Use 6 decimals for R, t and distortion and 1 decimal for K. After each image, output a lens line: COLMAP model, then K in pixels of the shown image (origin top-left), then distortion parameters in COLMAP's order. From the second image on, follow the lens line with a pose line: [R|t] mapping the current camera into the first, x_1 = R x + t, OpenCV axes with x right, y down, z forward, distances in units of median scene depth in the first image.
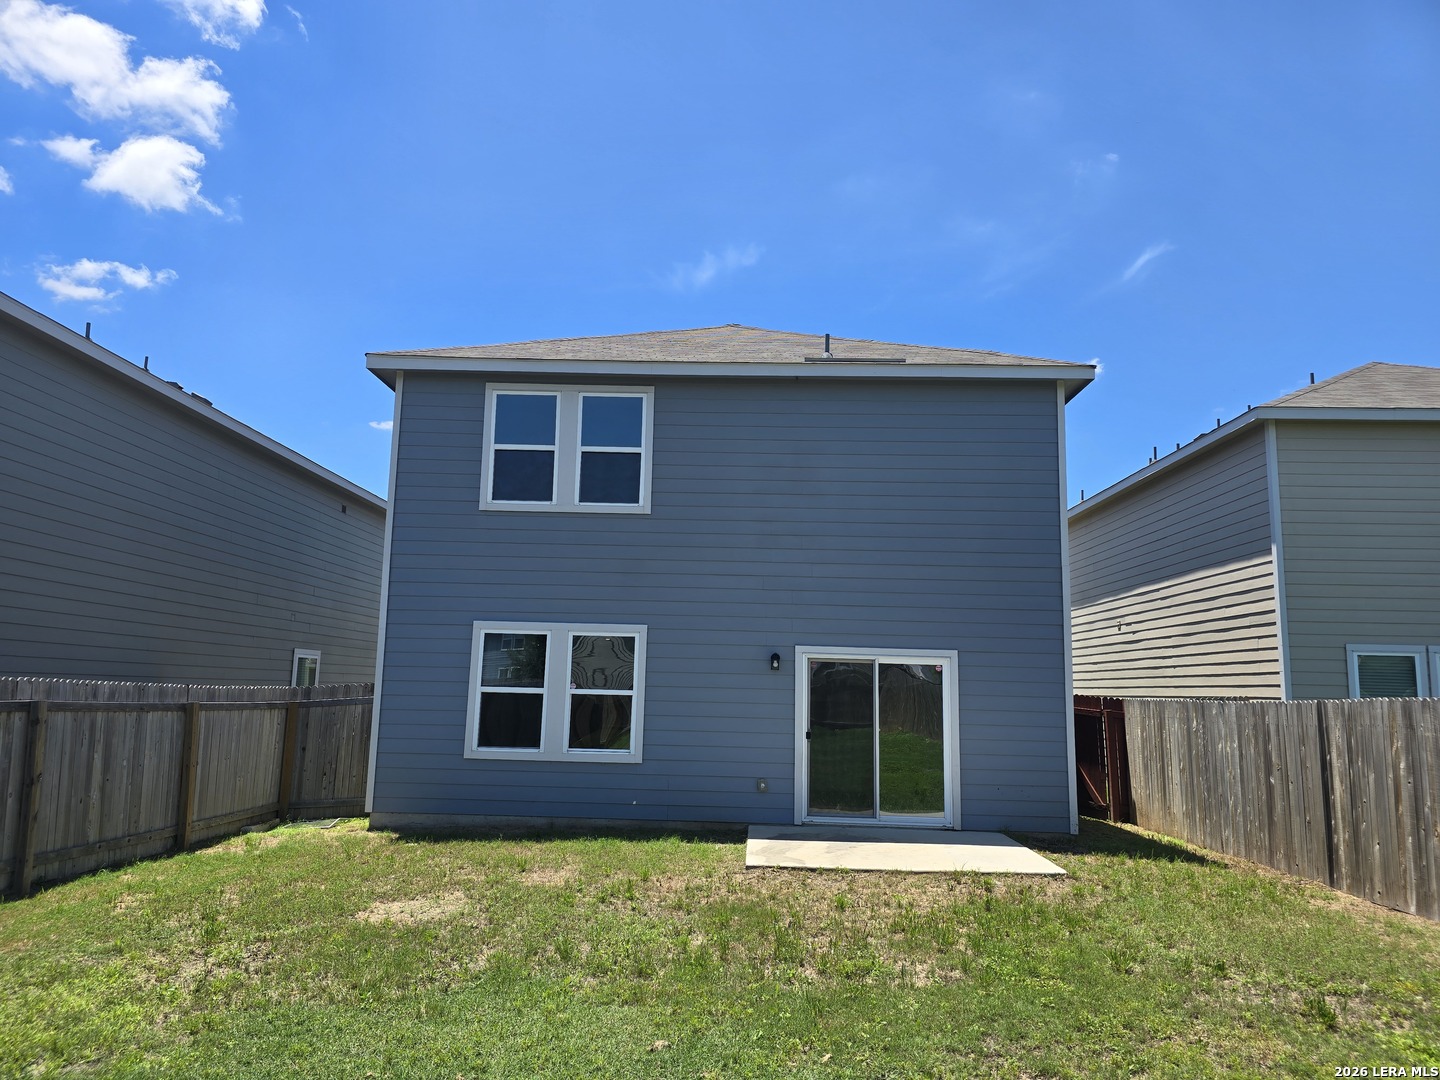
lens RADIAL K [[967.1, 0, 725.6], [0, 967.1, 550.7], [0, 0, 1]] dist [0.076752, -0.081134]
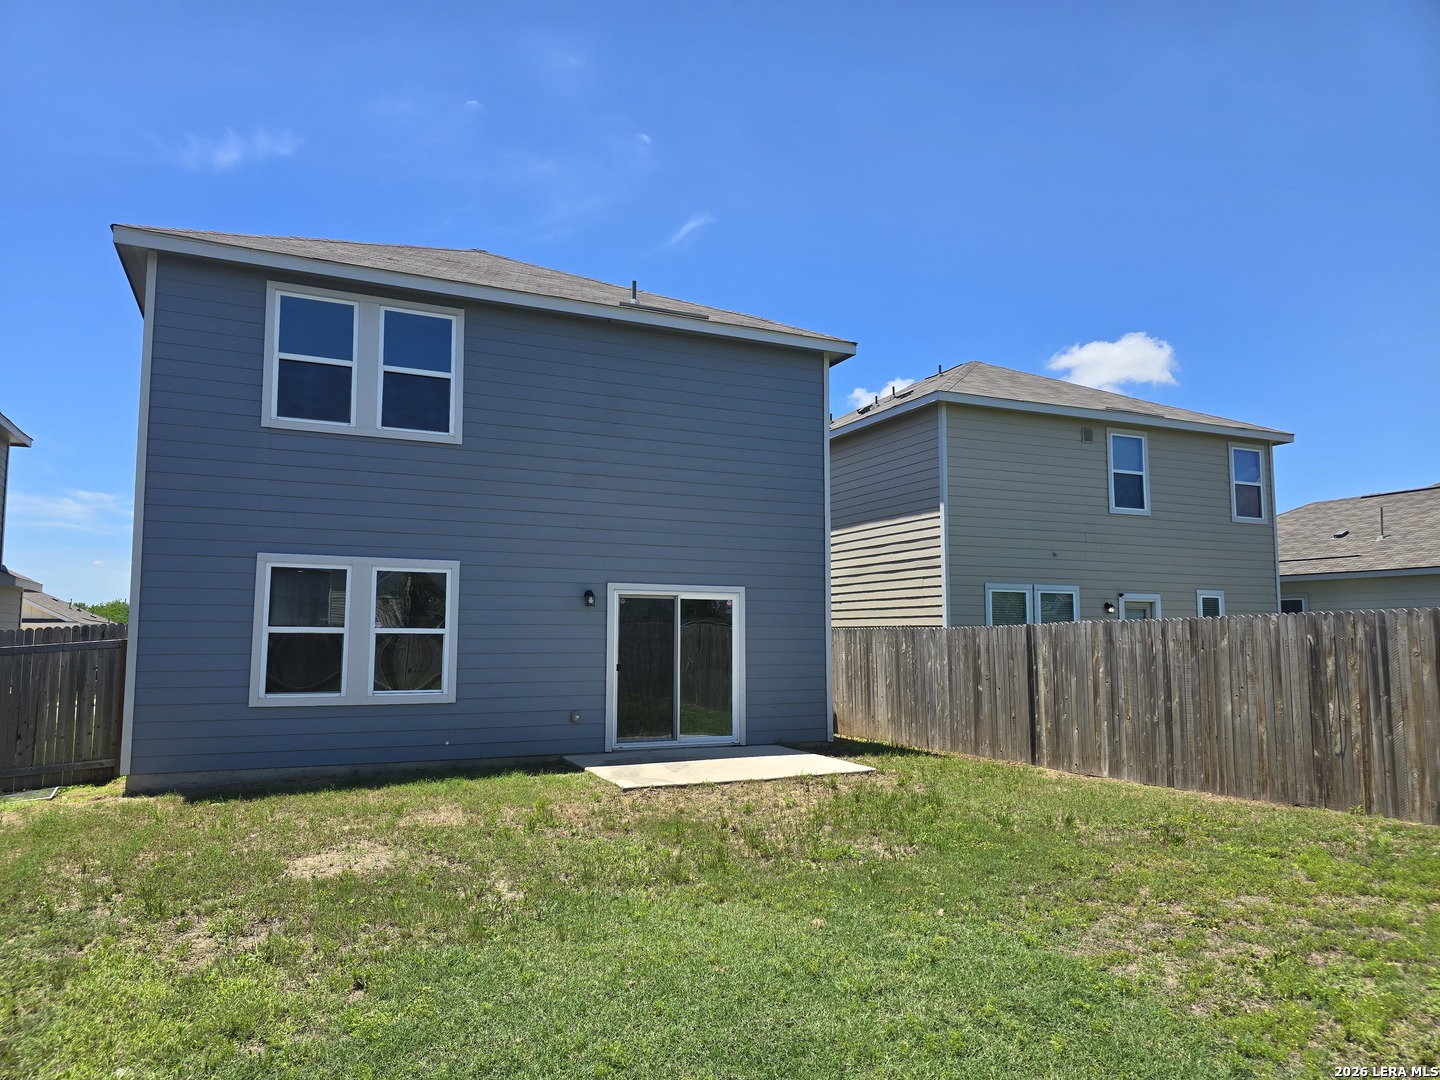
lens RADIAL K [[967.1, 0, 725.6], [0, 967.1, 550.7], [0, 0, 1]] dist [0.076752, -0.081134]
pose [[0.898006, 0.019350, 0.439558, -0.269559], [-0.044846, 0.997855, 0.047692, 0.008979], [-0.437692, -0.062540, 0.896947, 0.018695]]
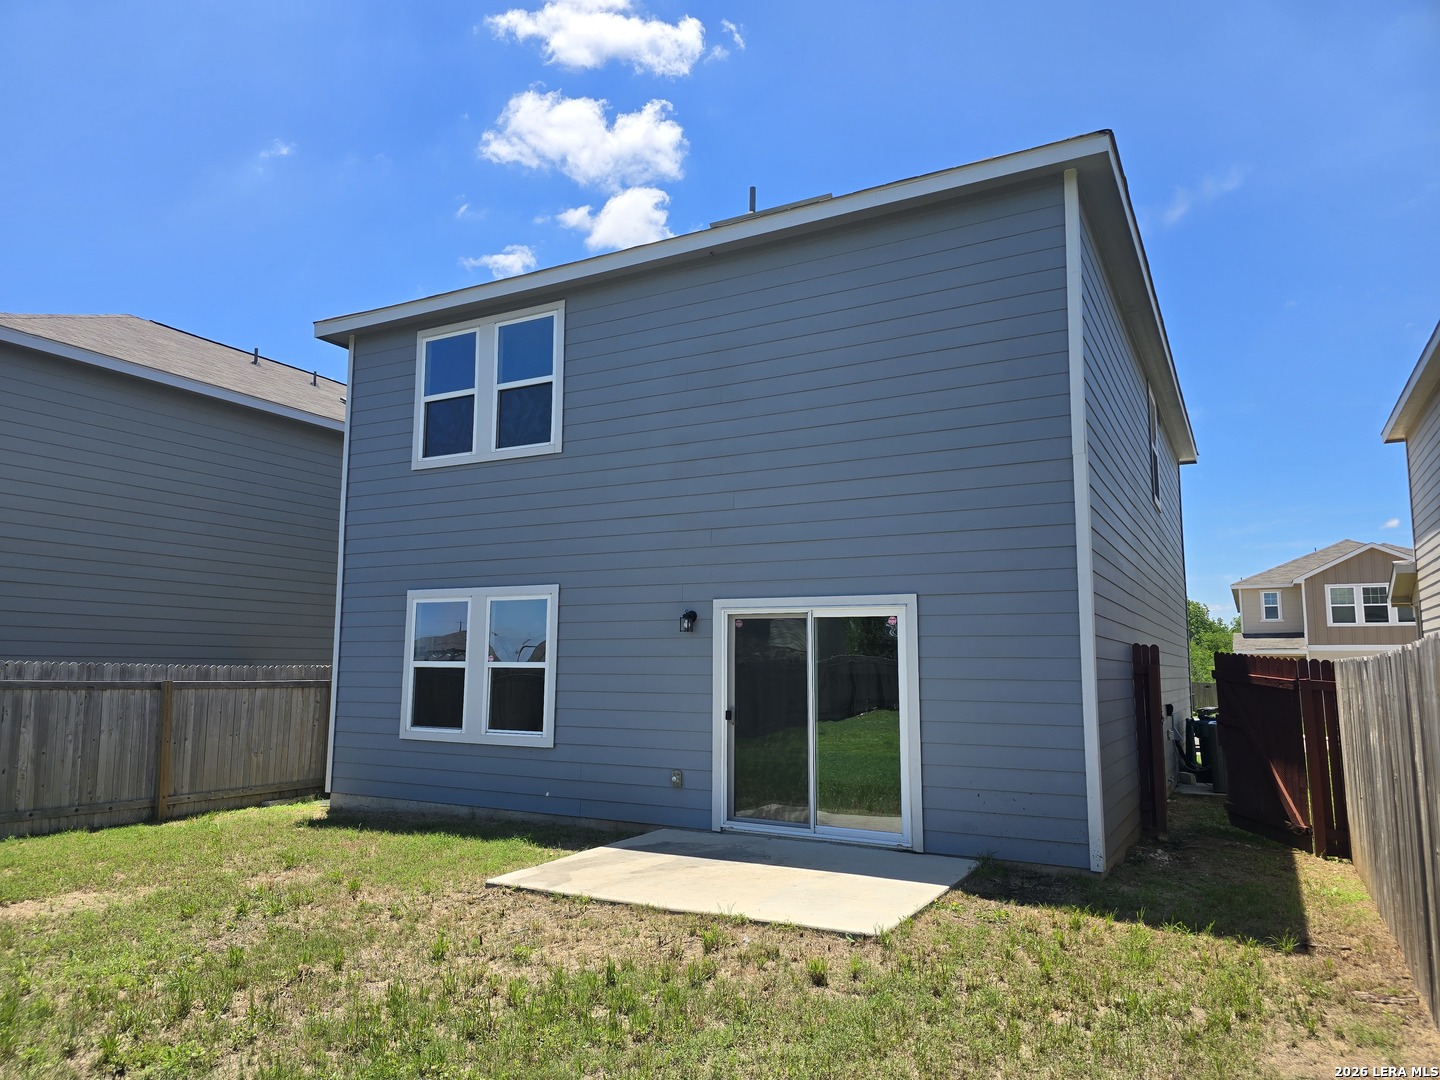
lens RADIAL K [[1000.0, 0, 720.7], [0, 1000.0, 551.7], [0, 0, 1]] dist [0.082455, -0.074215]
pose [[0.875598, -0.073405, -0.477430, 0.461443], [0.083120, 0.996539, -0.000777, 0.061133], [0.475835, -0.039004, 0.878670, 0.304780]]
